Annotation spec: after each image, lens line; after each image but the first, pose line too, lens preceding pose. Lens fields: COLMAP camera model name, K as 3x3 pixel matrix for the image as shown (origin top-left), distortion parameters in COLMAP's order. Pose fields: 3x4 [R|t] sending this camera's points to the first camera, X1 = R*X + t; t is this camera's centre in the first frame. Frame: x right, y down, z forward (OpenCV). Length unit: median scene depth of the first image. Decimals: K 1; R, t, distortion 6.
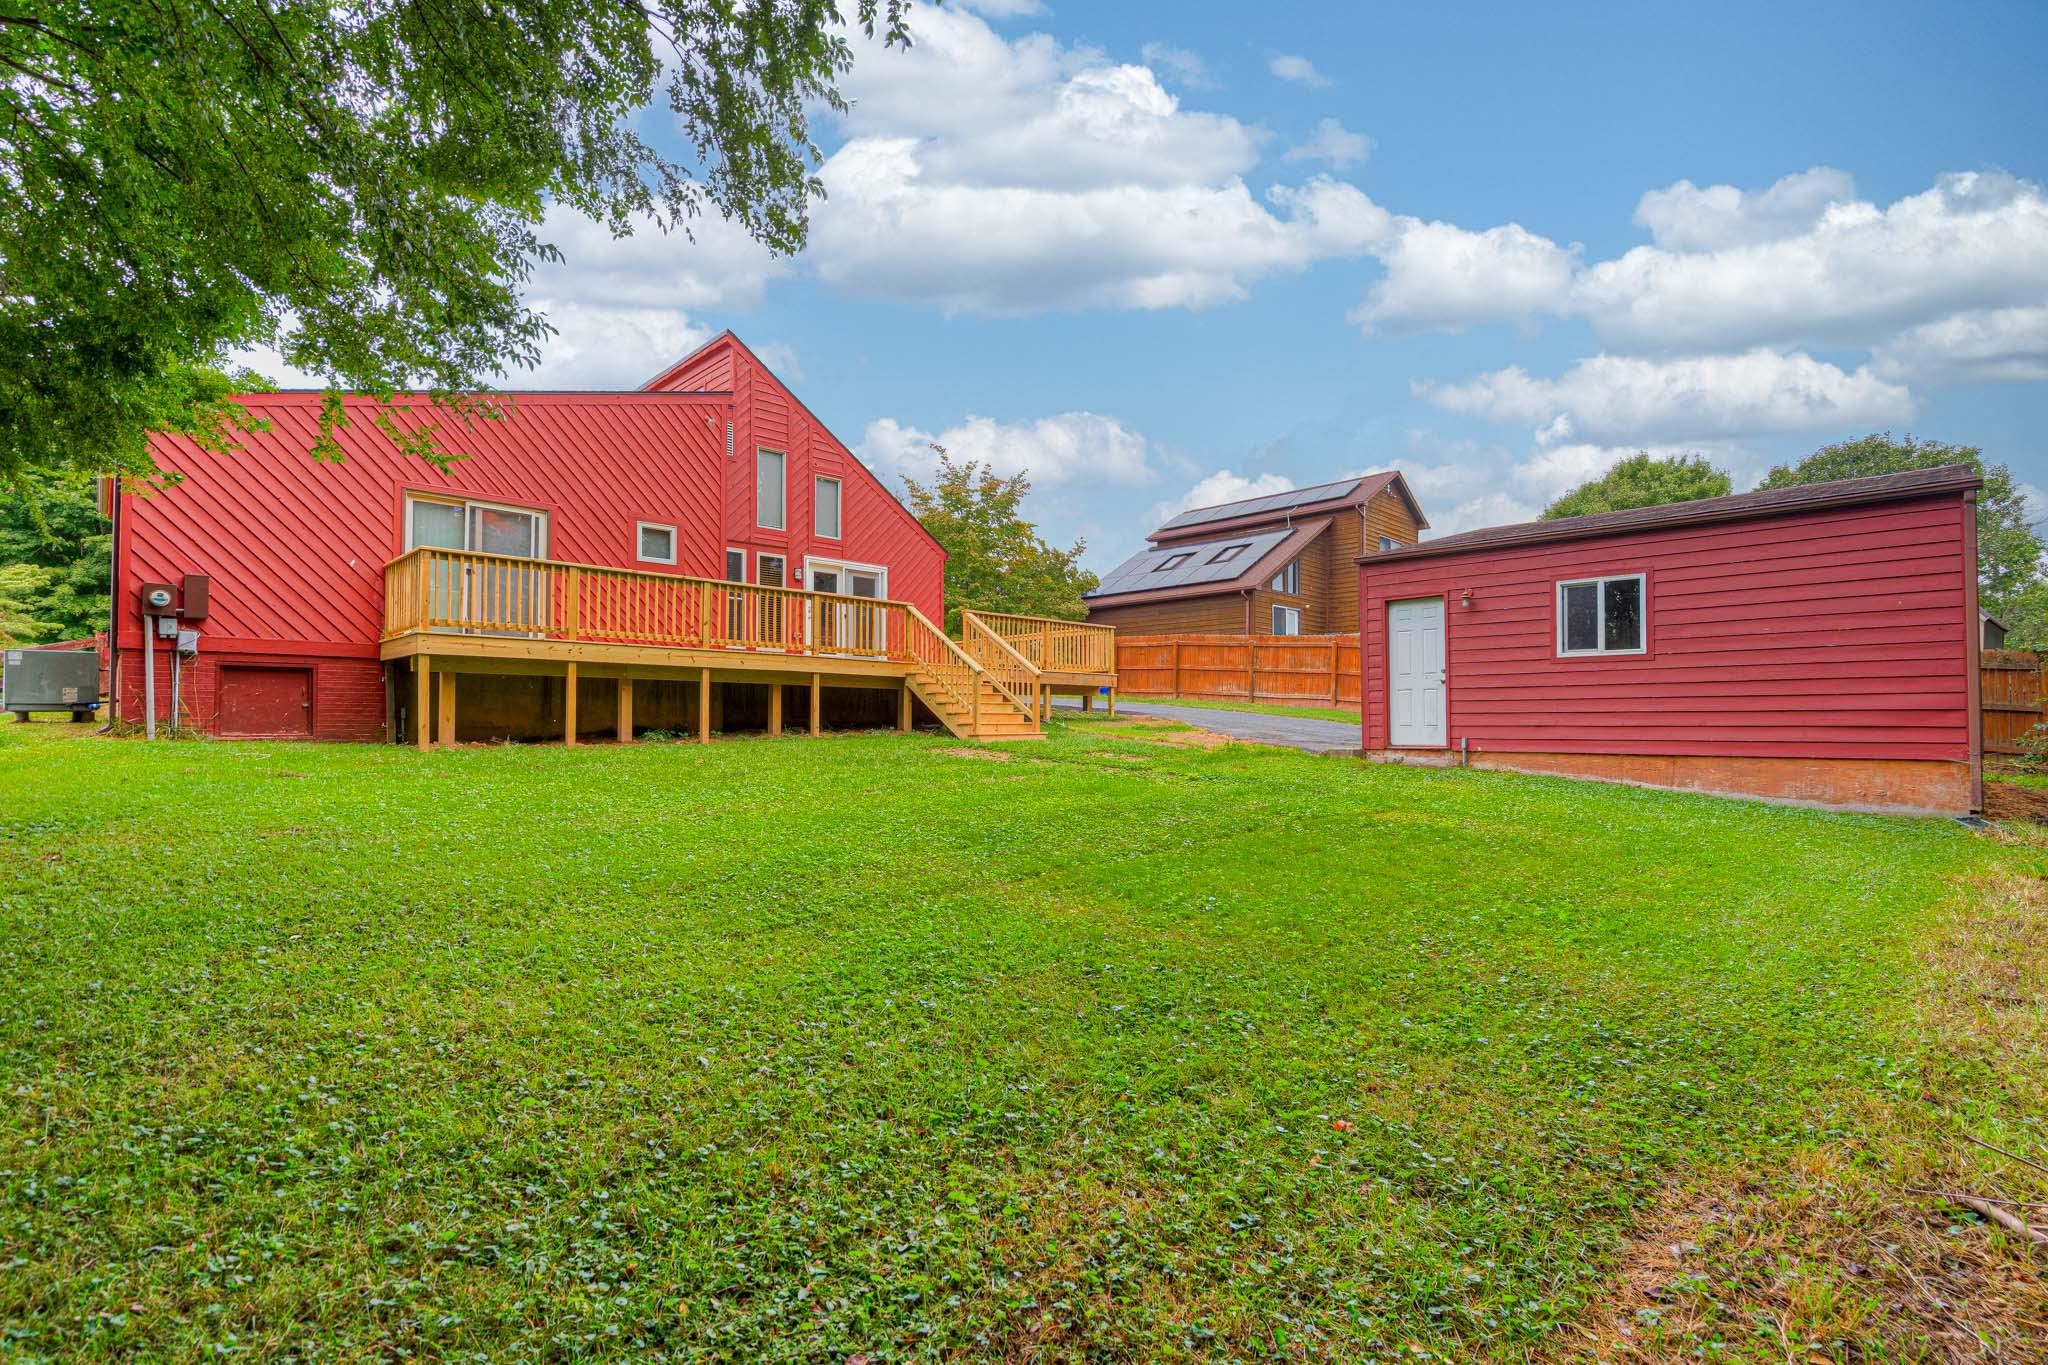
lens RADIAL K [[931.6, 0, 1024.0], [0, 931.6, 682.5], [0, 0, 1]] dist [-0.003316, 0.000881]
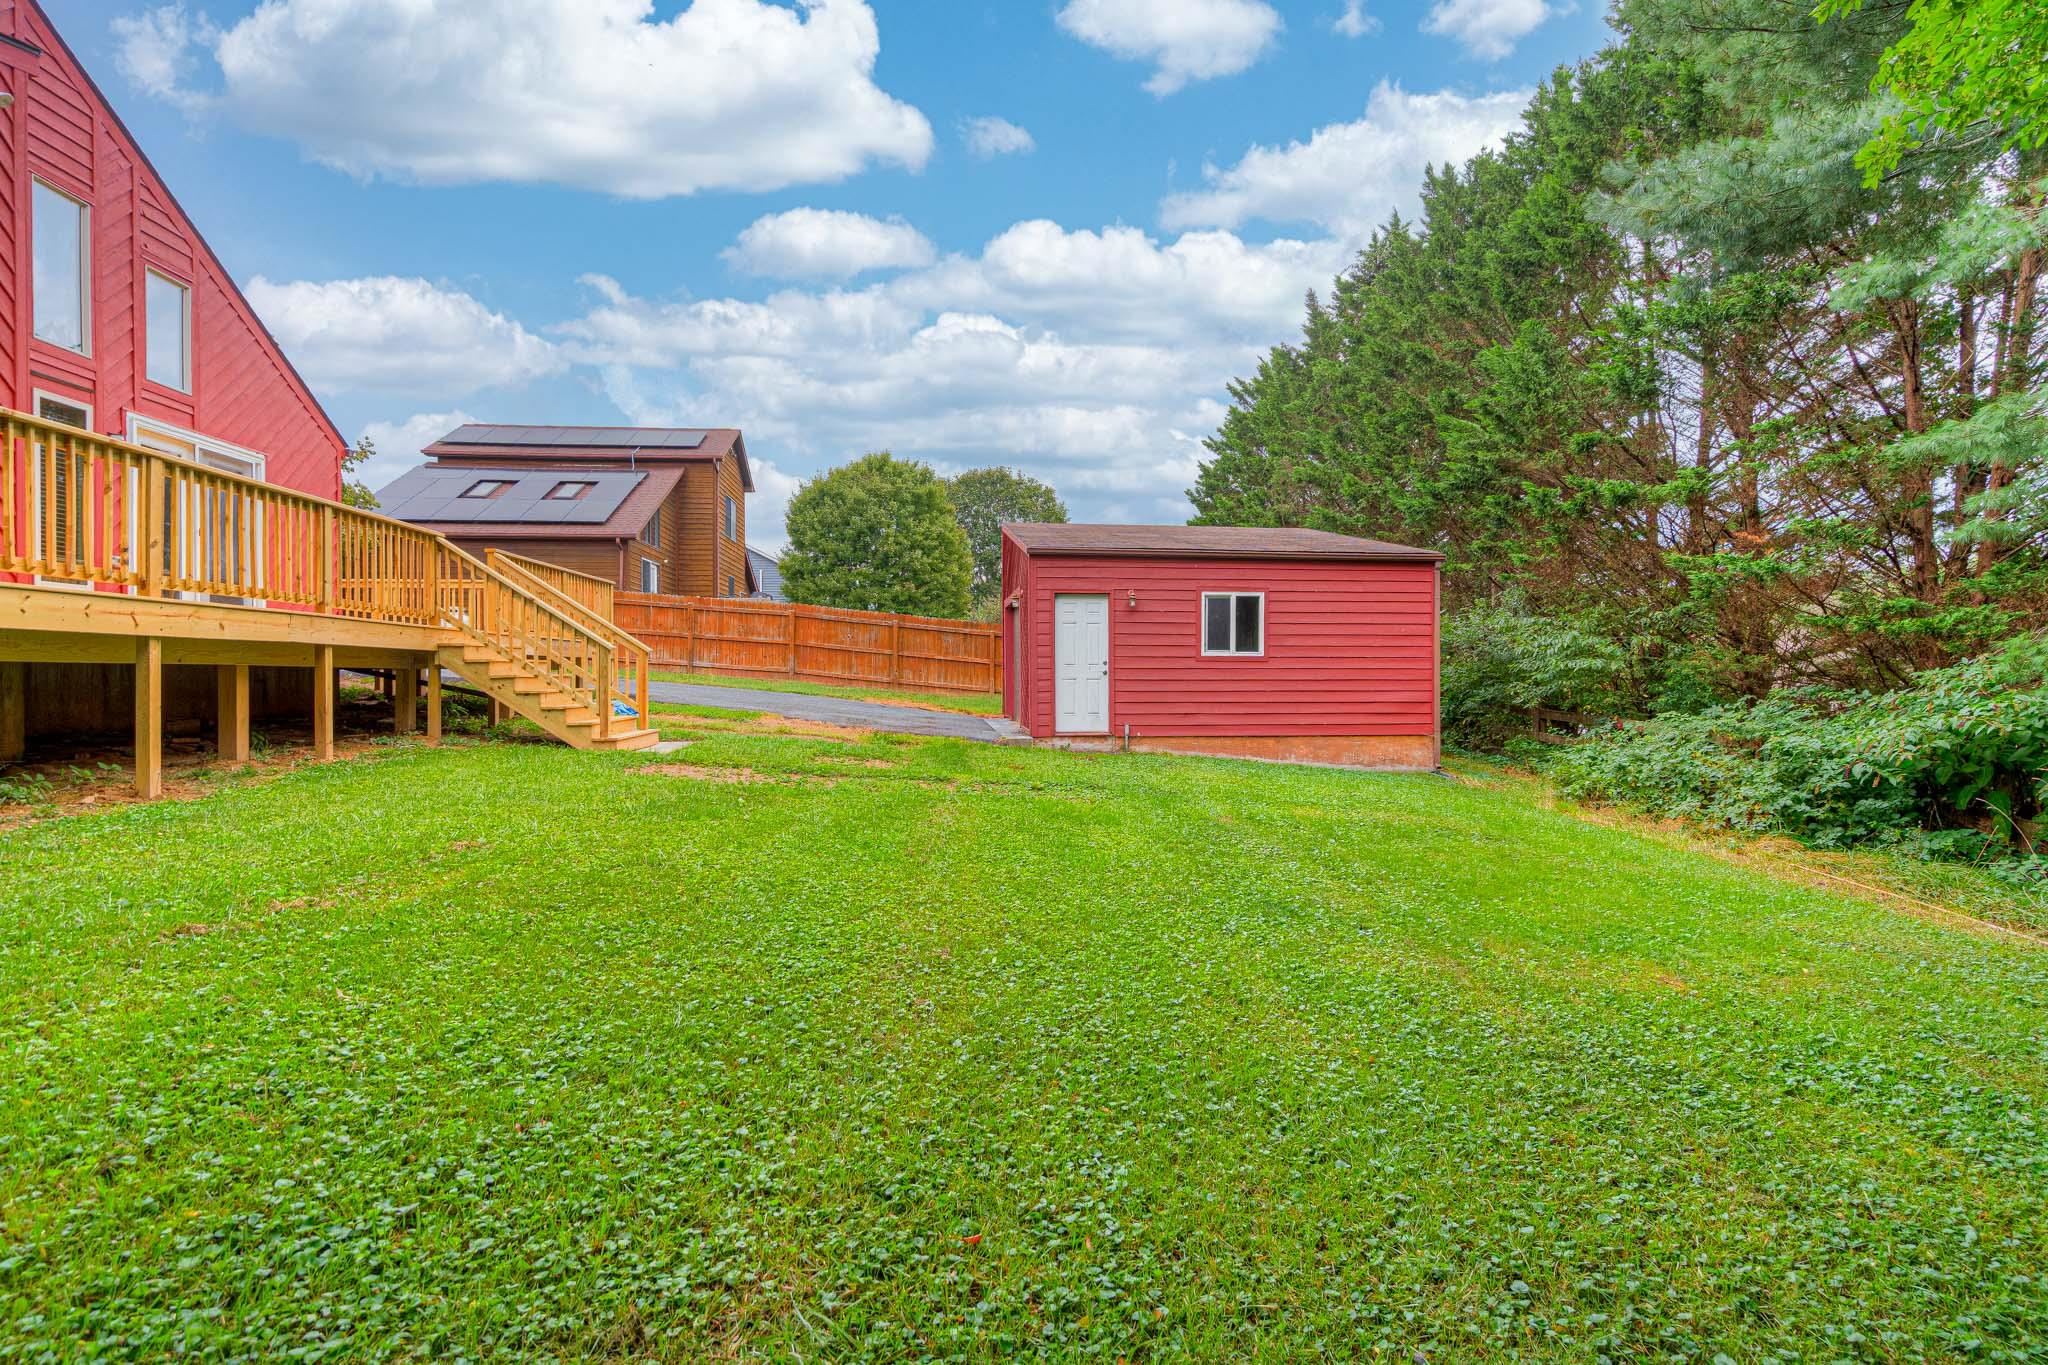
lens RADIAL K [[931.0, 0, 1024.0], [0, 931.0, 682.5], [0, 0, 1]] dist [-0.021968, 0.000143]
pose [[0.640712, -0.006664, 0.767752, -0.430512], [-0.035505, 0.998635, 0.038298, -0.027147], [-0.766960, -0.051797, 0.639602, 0.366624]]
